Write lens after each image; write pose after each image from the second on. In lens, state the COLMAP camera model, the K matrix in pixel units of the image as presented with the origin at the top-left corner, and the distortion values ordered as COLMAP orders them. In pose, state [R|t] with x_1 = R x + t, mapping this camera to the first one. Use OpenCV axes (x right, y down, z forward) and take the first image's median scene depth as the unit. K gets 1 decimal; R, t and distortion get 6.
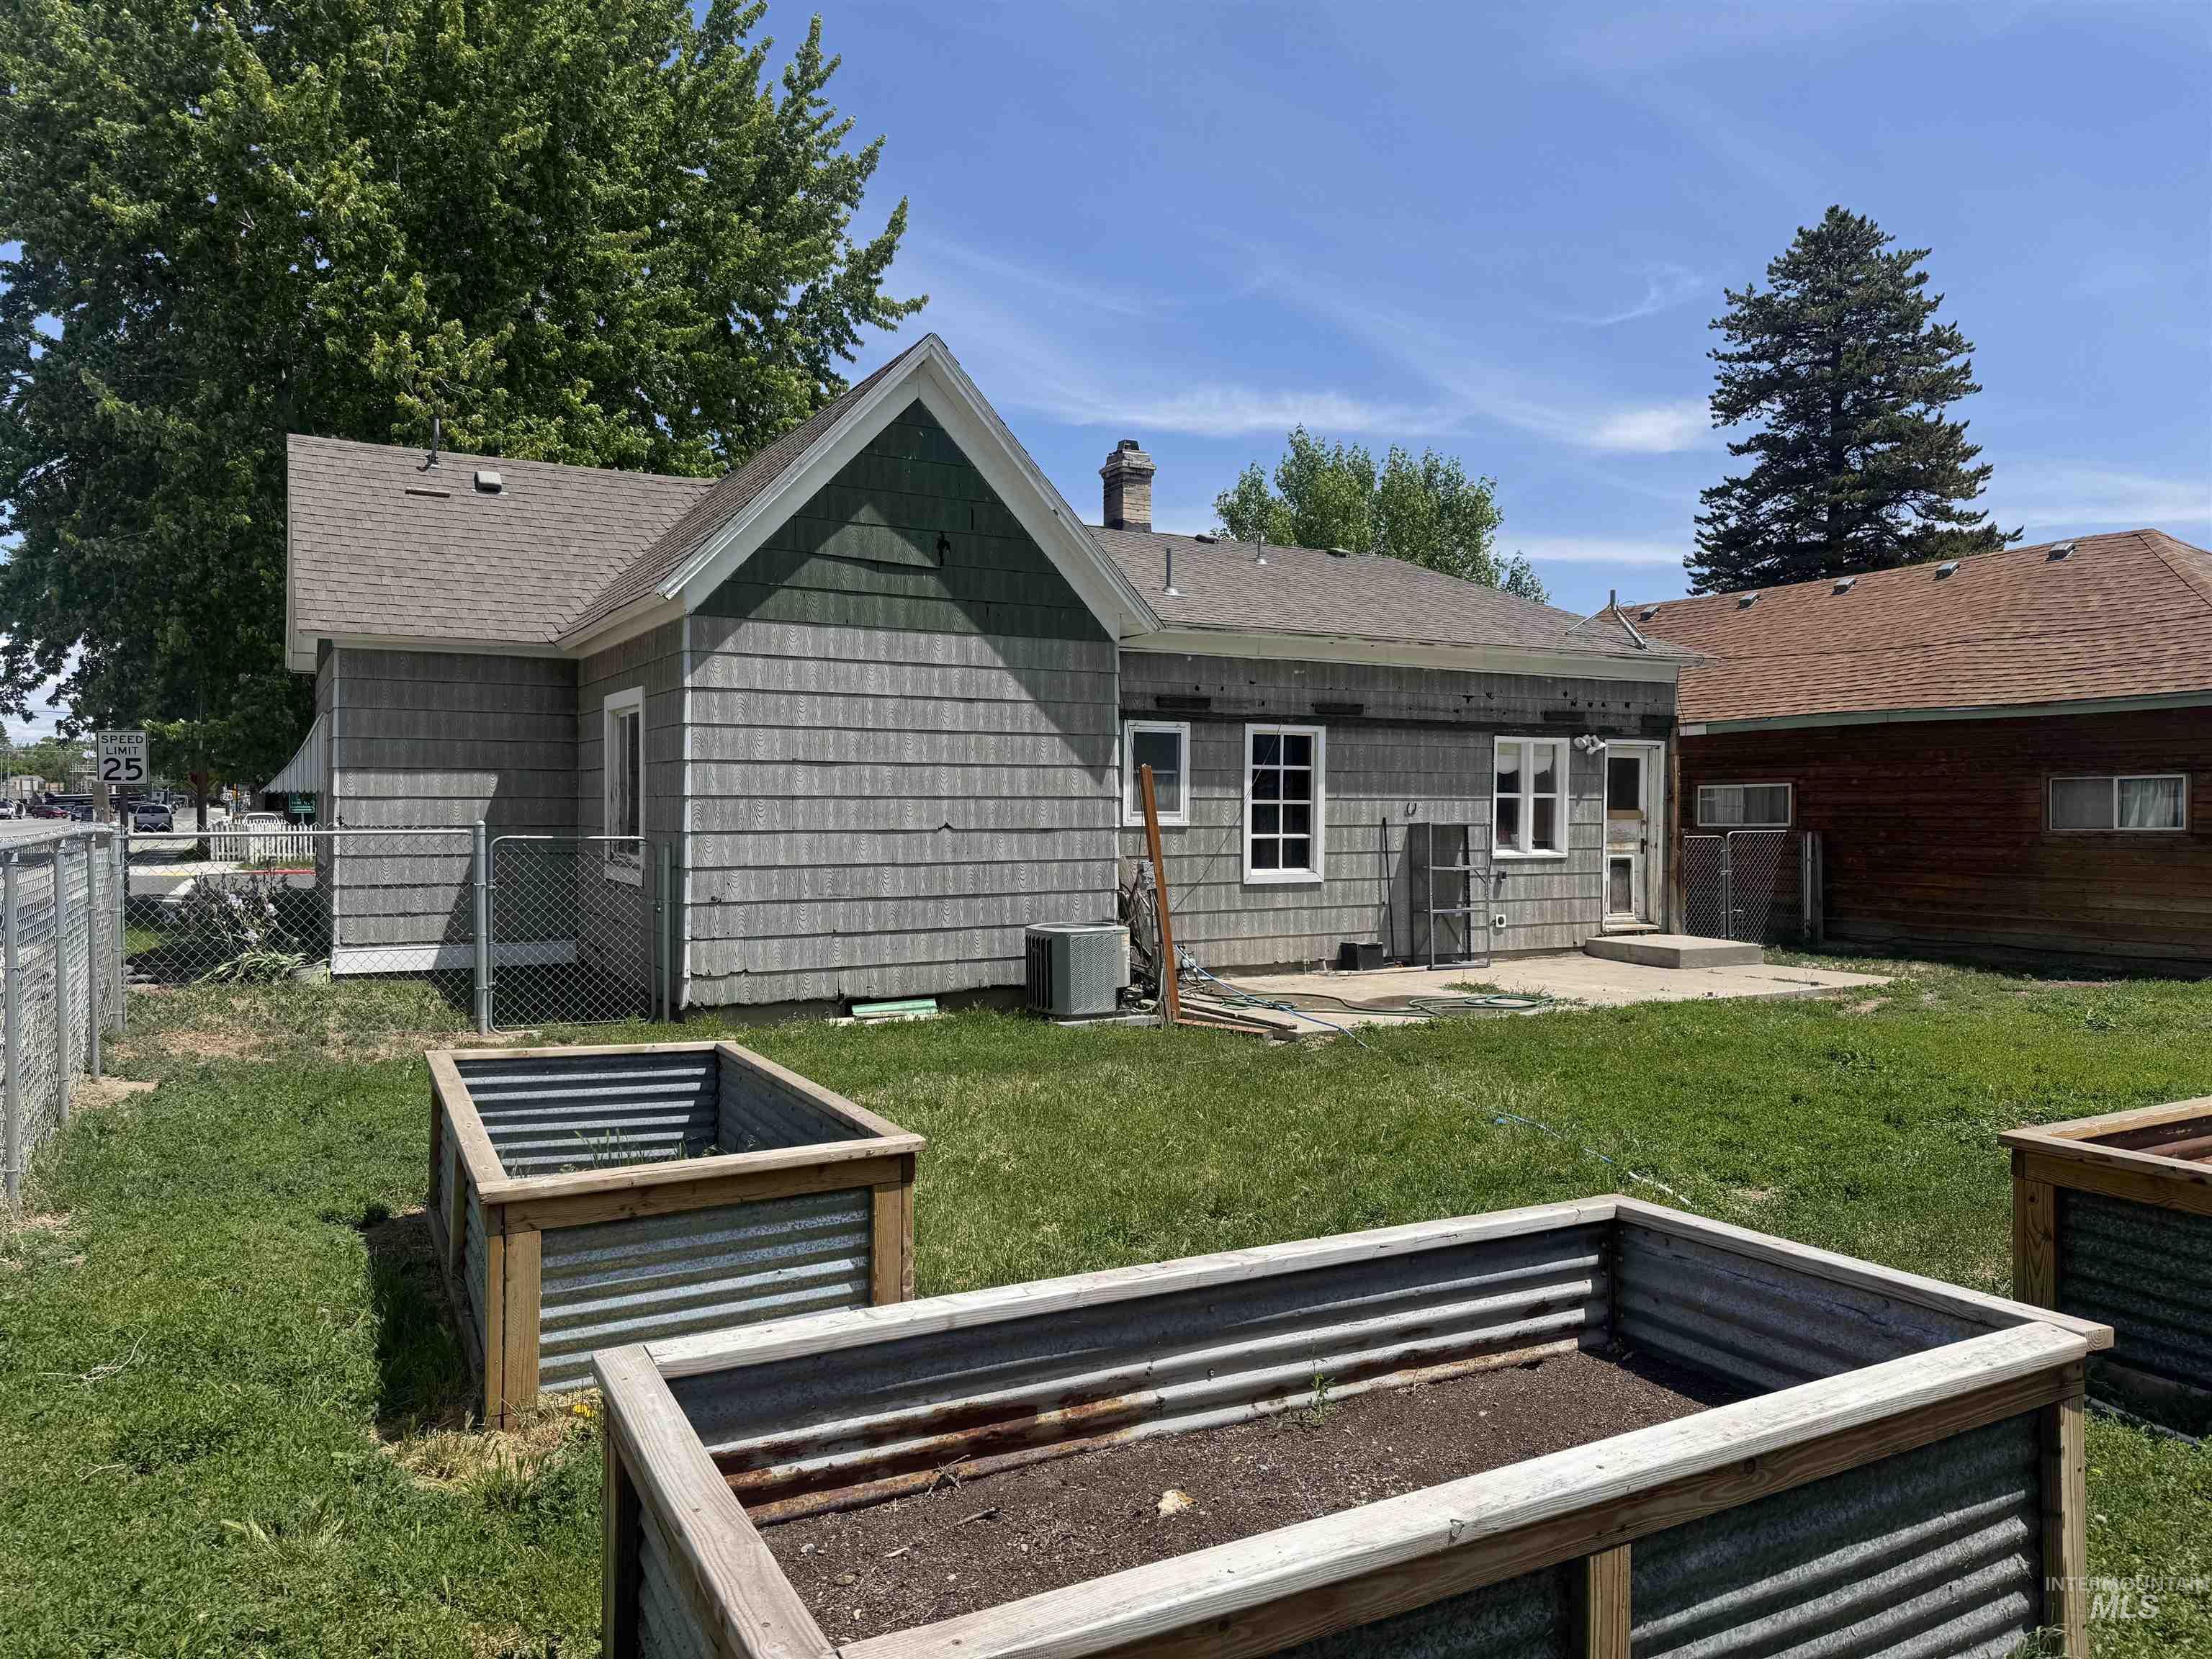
lens RADIAL K [[1576.6, 0, 1089.5], [0, 1576.6, 832.8], [0, 0, 1]] dist [0.041080, -0.051931]
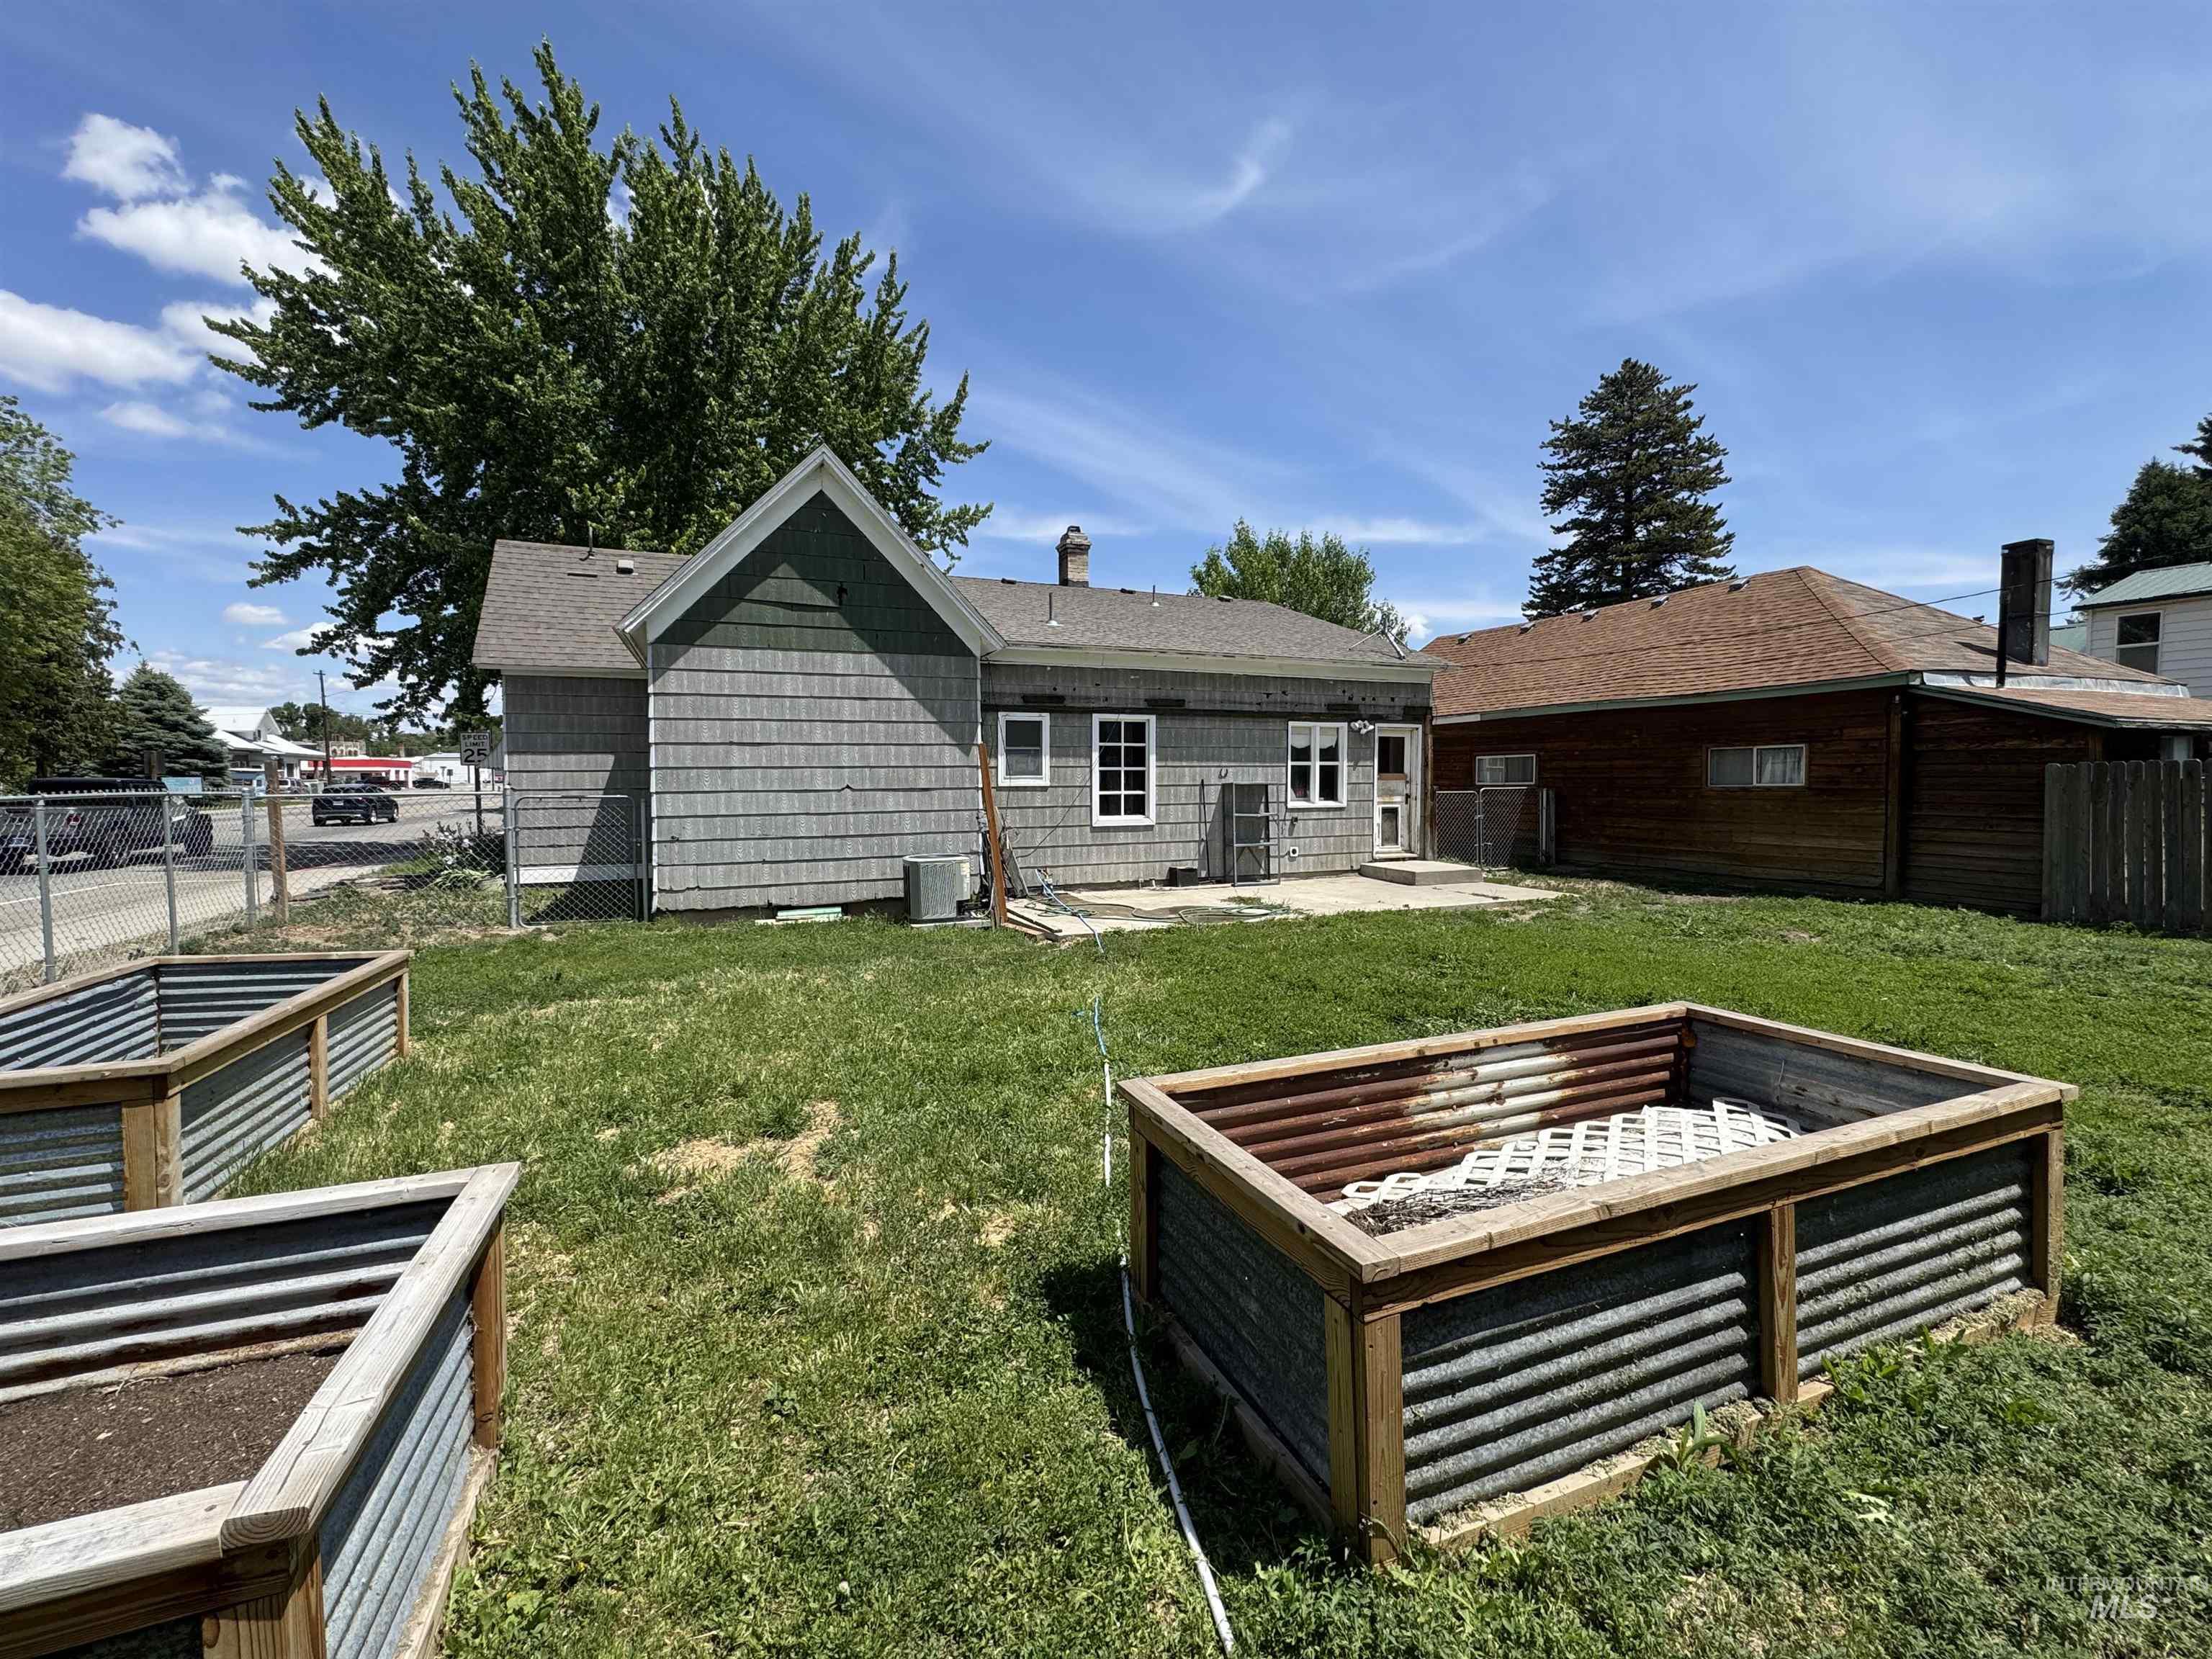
lens RADIAL K [[970.0, 0, 1095.5], [0, 970.0, 829.3], [0, 0, 1]] dist [-0.011261, 0.001850]
pose [[0.993772, -0.000719, -0.111431, 0.182312], [0.005033, 0.999248, 0.038437, 0.001082], [0.111320, -0.038758, 0.993029, 0.113168]]
